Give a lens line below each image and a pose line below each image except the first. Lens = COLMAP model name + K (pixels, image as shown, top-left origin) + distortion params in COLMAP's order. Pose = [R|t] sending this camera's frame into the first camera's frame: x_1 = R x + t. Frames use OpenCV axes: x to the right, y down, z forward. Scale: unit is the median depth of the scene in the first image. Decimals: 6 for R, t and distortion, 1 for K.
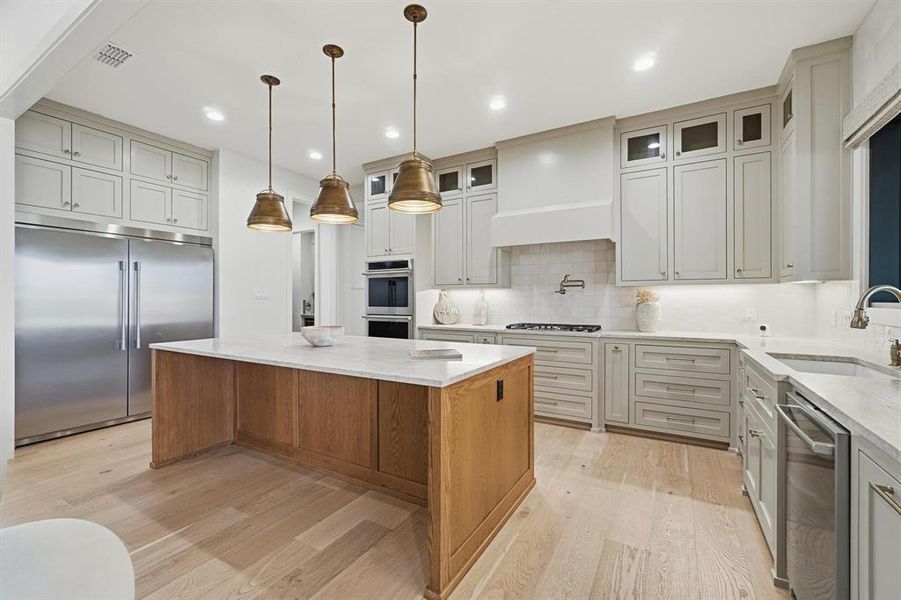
lens RADIAL K [[375.4, 0, 450.5], [0, 375.4, 300.0], [0, 0, 1]] dist [0.000332, 0.000739]
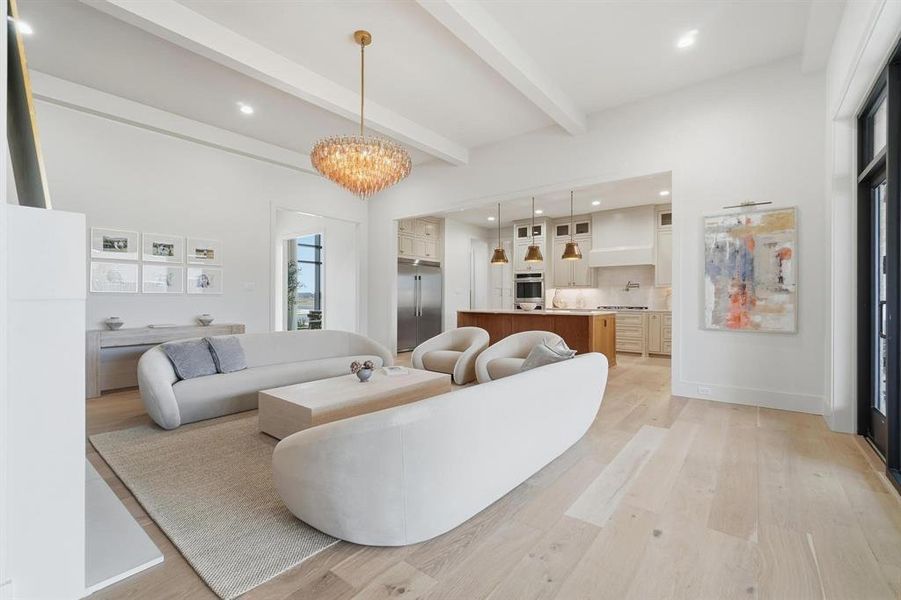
lens RADIAL K [[392.2, 0, 450.5], [0, 392.2, 300.0], [0, 0, 1]] dist [-0.001089, 0.000053]
pose [[0.991565, 0.002813, -0.129578, -0.325812], [-0.002534, 0.999994, 0.002312, 0.026403], [0.129584, -0.001964, 0.991567, -1.066129]]
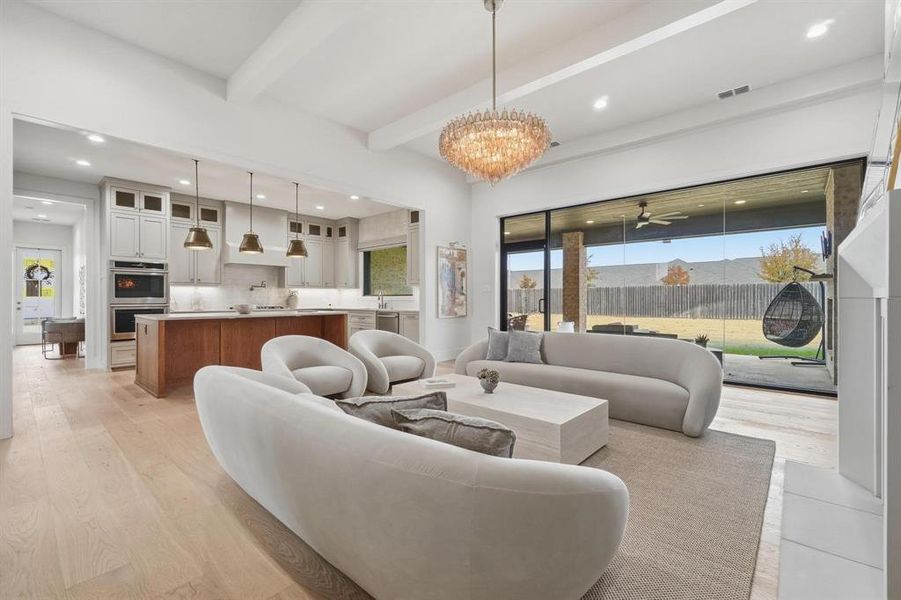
lens RADIAL K [[397.8, 0, 450.5], [0, 397.8, 300.0], [0, 0, 1]] dist [0.021453, 0.000210]
pose [[0.208349, -0.002456, 0.978051, -1.410519], [0.001848, 0.999996, 0.002117, 0.027559], [-0.978053, 0.001366, 0.208353, -0.360472]]
